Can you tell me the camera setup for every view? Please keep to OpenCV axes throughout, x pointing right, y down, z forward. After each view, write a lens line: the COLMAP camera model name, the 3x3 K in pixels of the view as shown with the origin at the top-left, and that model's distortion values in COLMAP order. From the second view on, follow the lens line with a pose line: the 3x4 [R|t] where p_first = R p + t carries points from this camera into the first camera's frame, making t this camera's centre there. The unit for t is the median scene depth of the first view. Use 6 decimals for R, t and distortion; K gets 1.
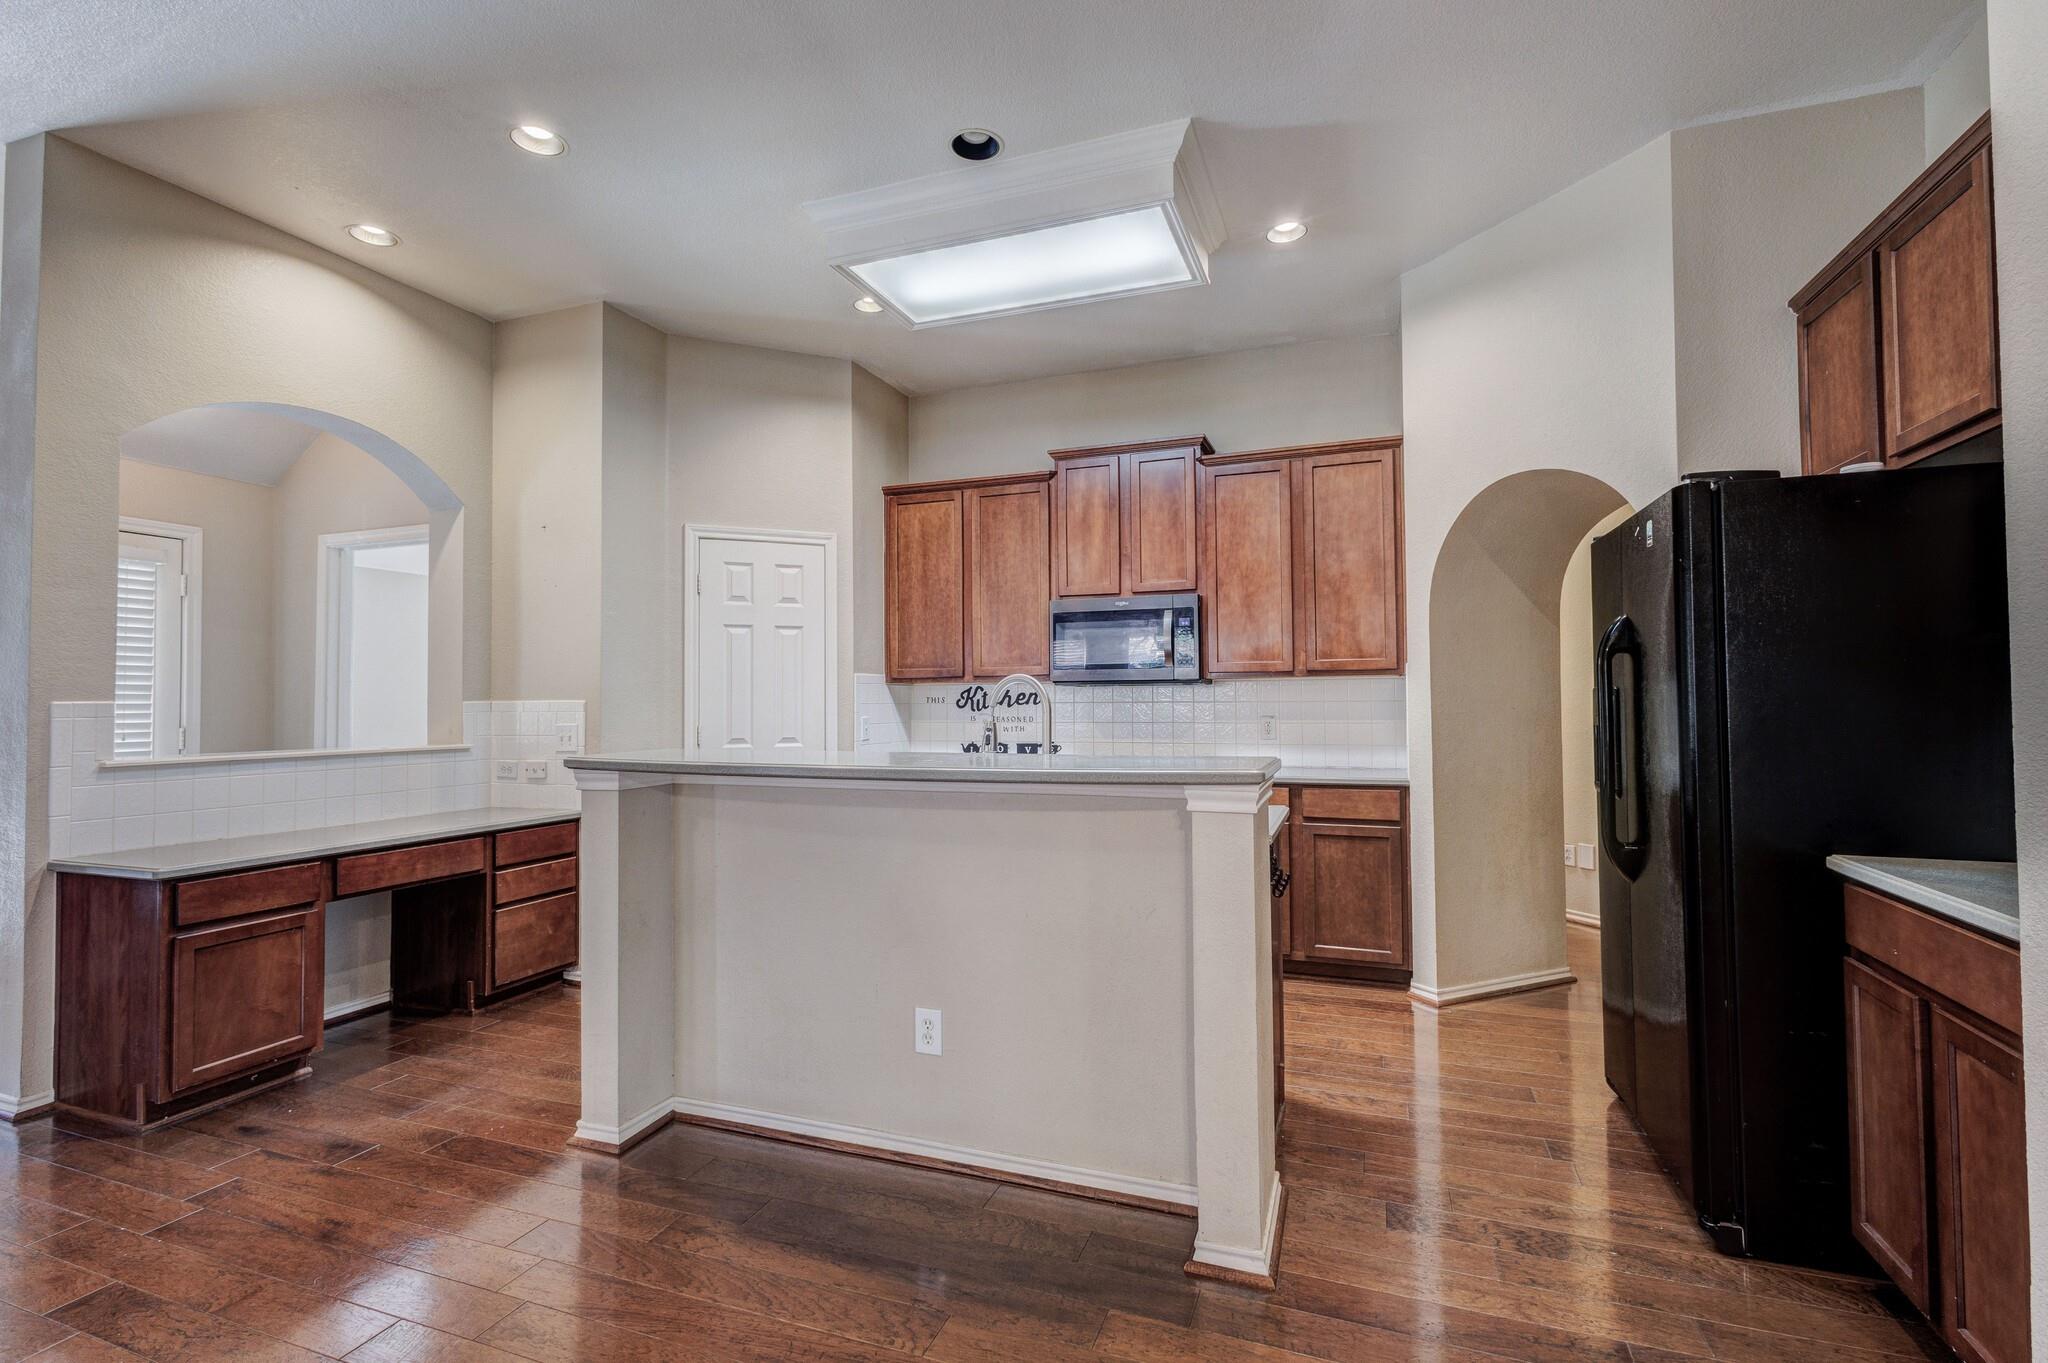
lens RADIAL K [[936.1, 0, 1024.9], [0, 936.1, 678.7], [0, 0, 1]] dist [0.008247, -0.000972]
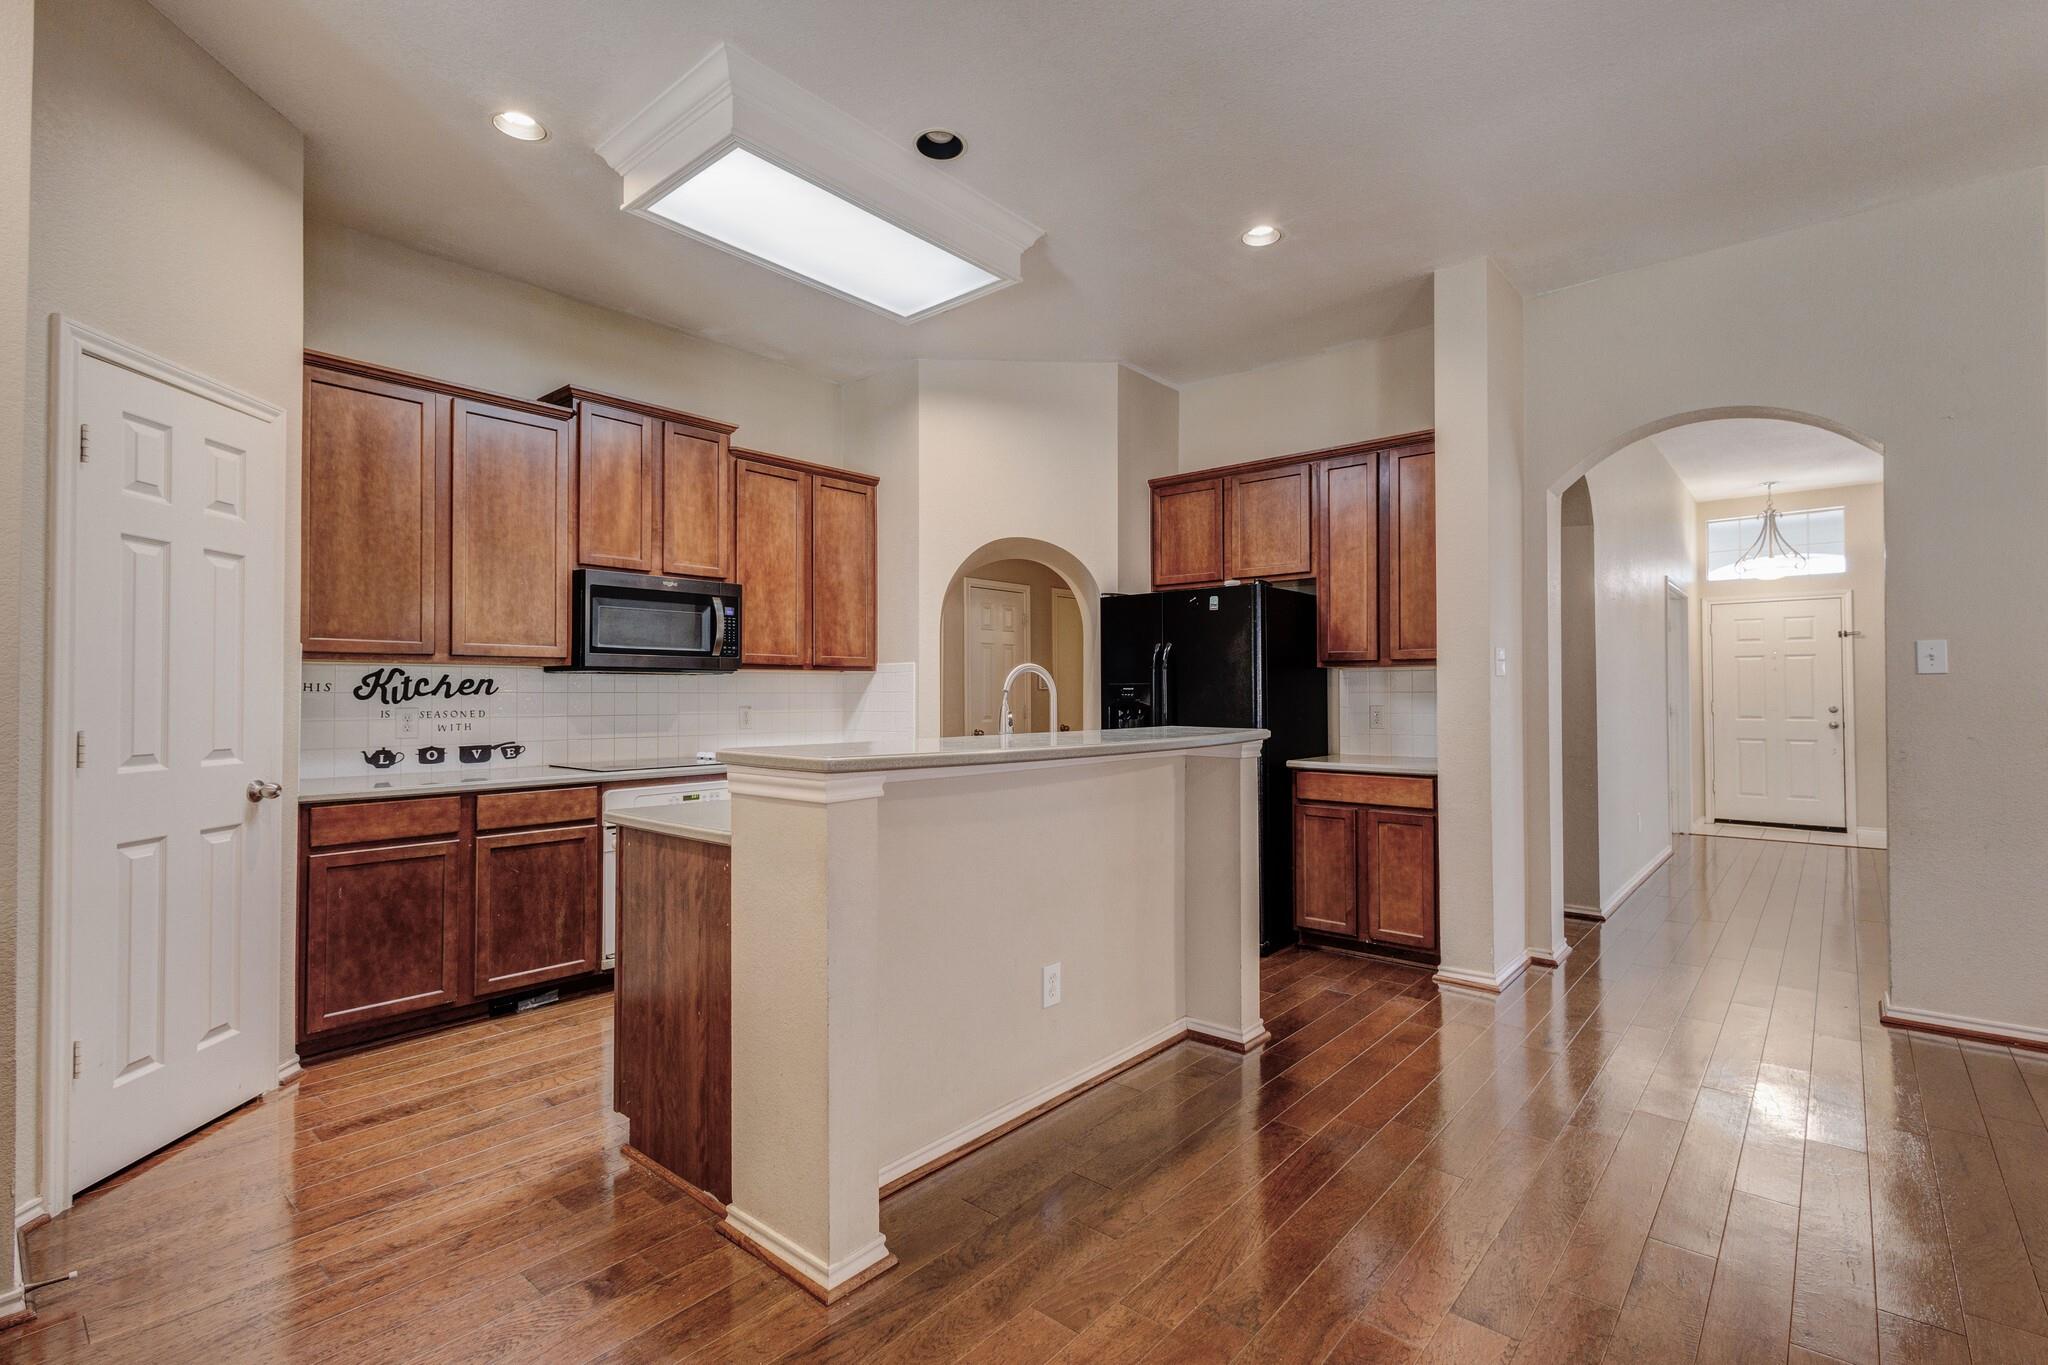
lens RADIAL K [[939.4, 0, 1025.7], [0, 939.4, 679.8], [0, 0, 1]] dist [0.010968, -0.006133]
pose [[0.347557, 0.021291, 0.937417, -0.681599], [-0.022666, 0.999641, -0.014301, 0.019747], [-0.937385, -0.016277, 0.347915, 0.381975]]
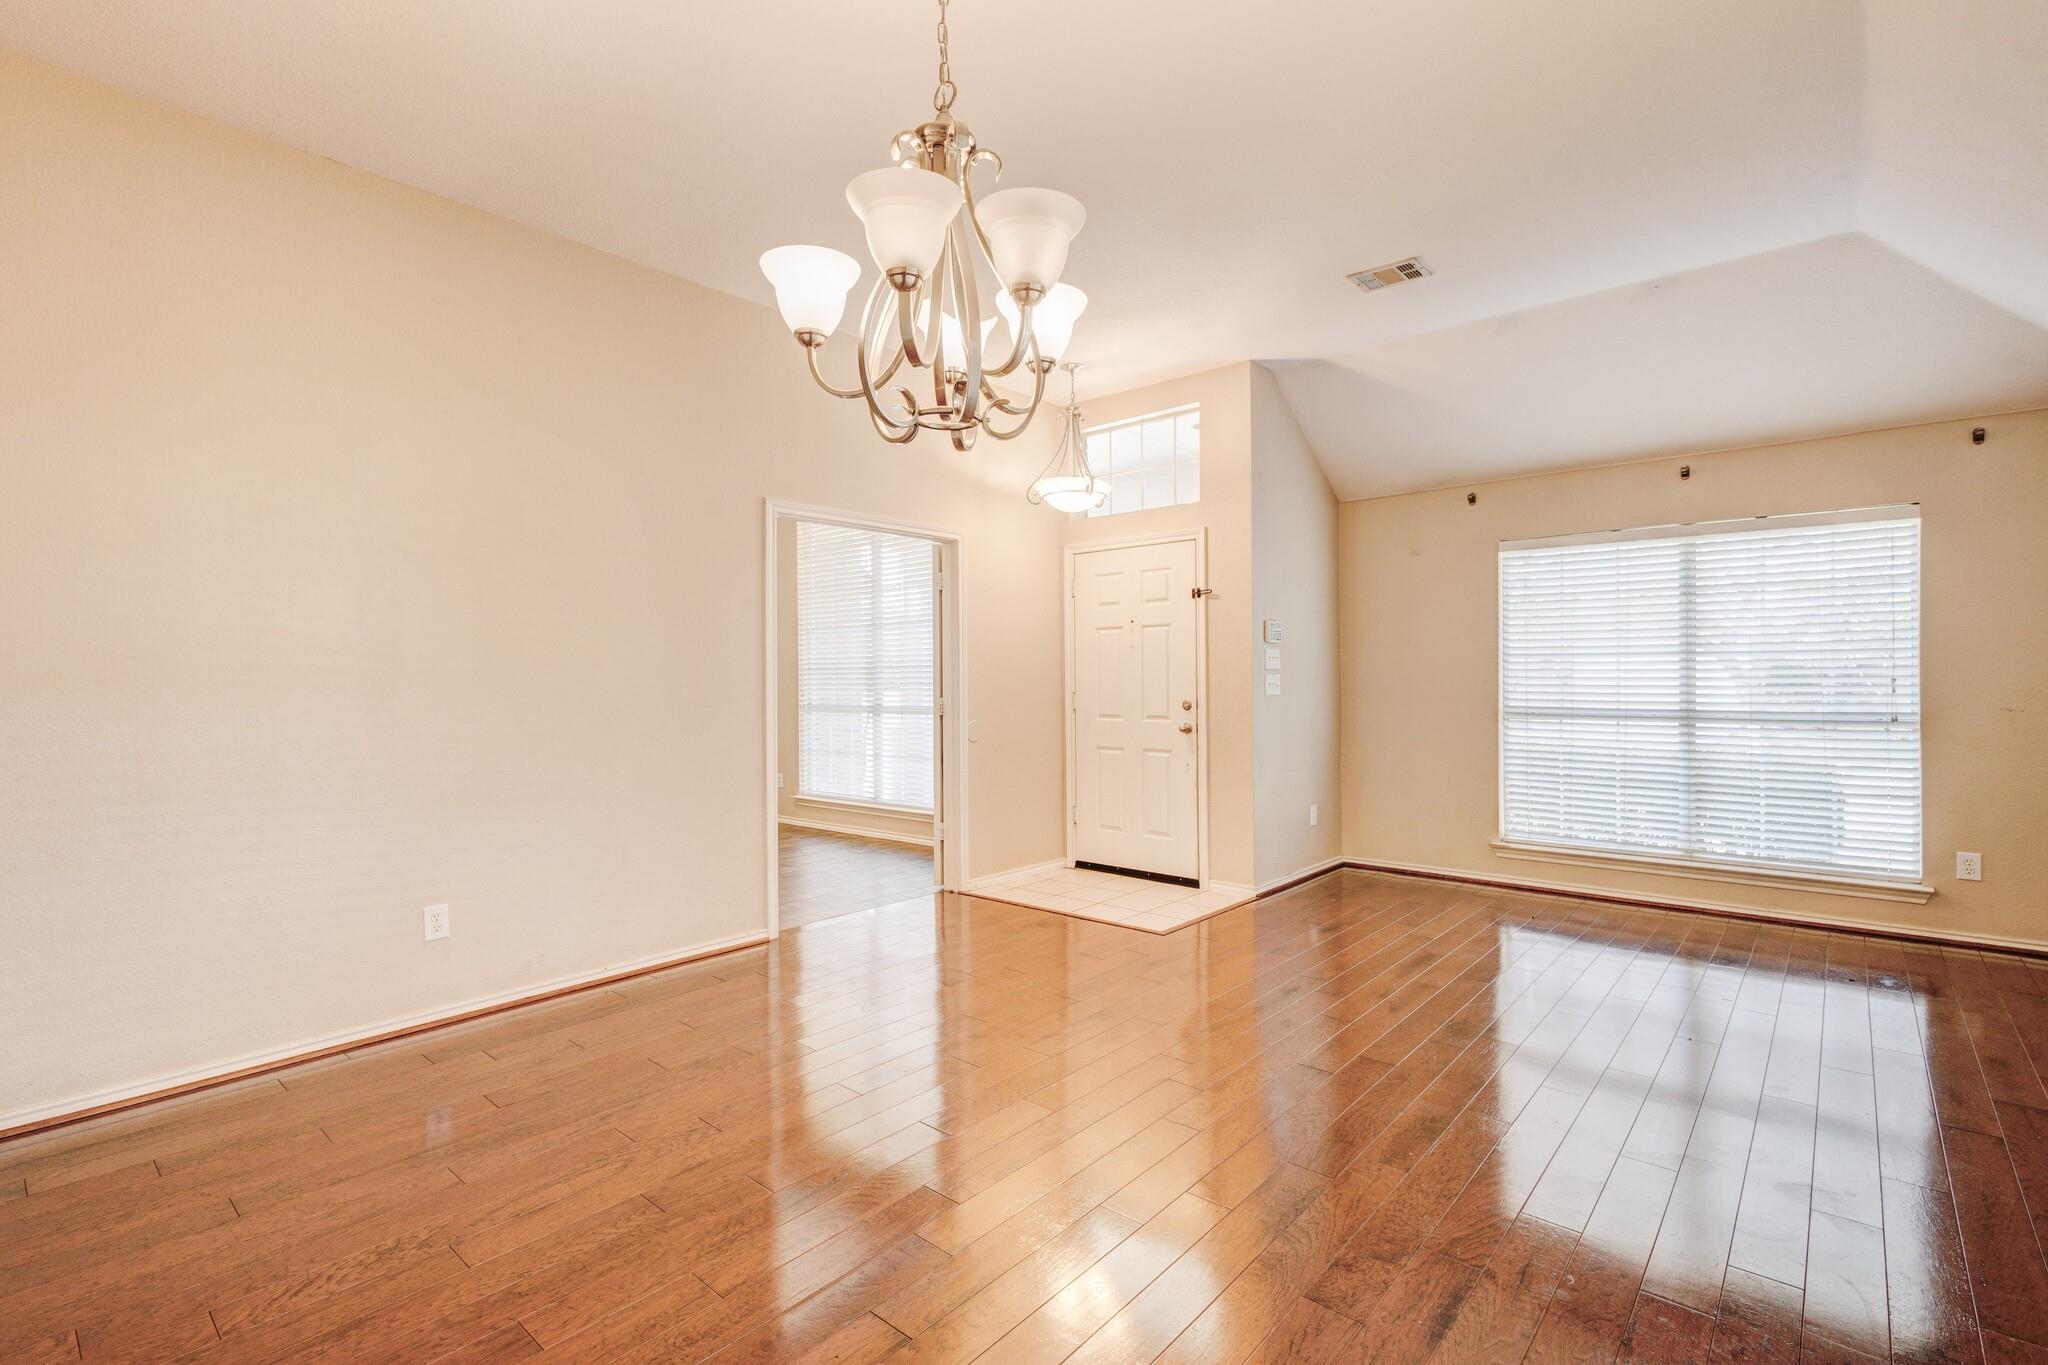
lens RADIAL K [[939.4, 0, 1025.7], [0, 939.4, 679.8], [0, 0, 1]] dist [0.010968, -0.006133]
pose [[0.350489, 0.000035, 0.936567, 0.402863], [-0.016464, 0.999846, 0.006124, -0.023650], [-0.936422, -0.017566, 0.350435, -0.734131]]
